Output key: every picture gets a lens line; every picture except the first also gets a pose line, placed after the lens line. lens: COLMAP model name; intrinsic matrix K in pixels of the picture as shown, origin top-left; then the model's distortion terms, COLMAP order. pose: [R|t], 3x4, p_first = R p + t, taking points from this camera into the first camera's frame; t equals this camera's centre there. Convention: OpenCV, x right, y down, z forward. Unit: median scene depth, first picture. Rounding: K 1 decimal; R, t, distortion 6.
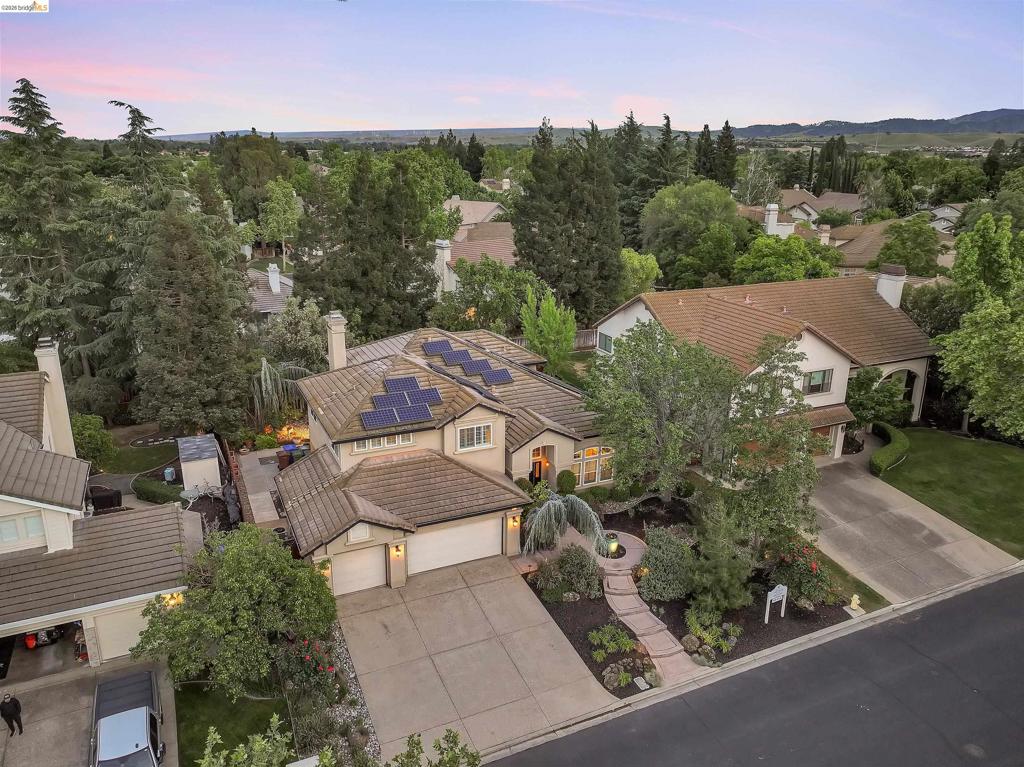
lens RADIAL K [[728.3, 0, 509.7], [0, 728.3, 385.0], [0, 0, 1]] dist [0.001434, 0.008530]
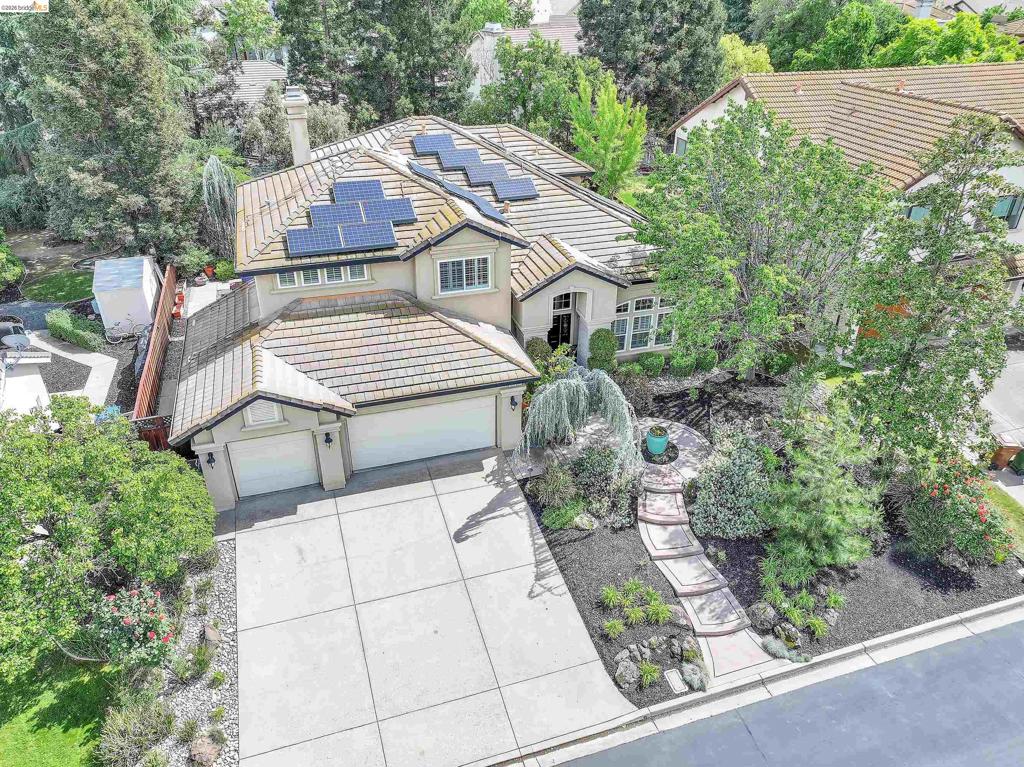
lens RADIAL K [[728.3, 0, 511.6], [0, 728.3, 376.6], [0, 0, 1]] dist [0.001434, 0.008530]
pose [[0.993096, 0.057391, -0.102305, 0.070107], [-0.034991, 0.977371, 0.208619, 0.021404], [0.111962, -0.203599, 0.972631, 0.335034]]
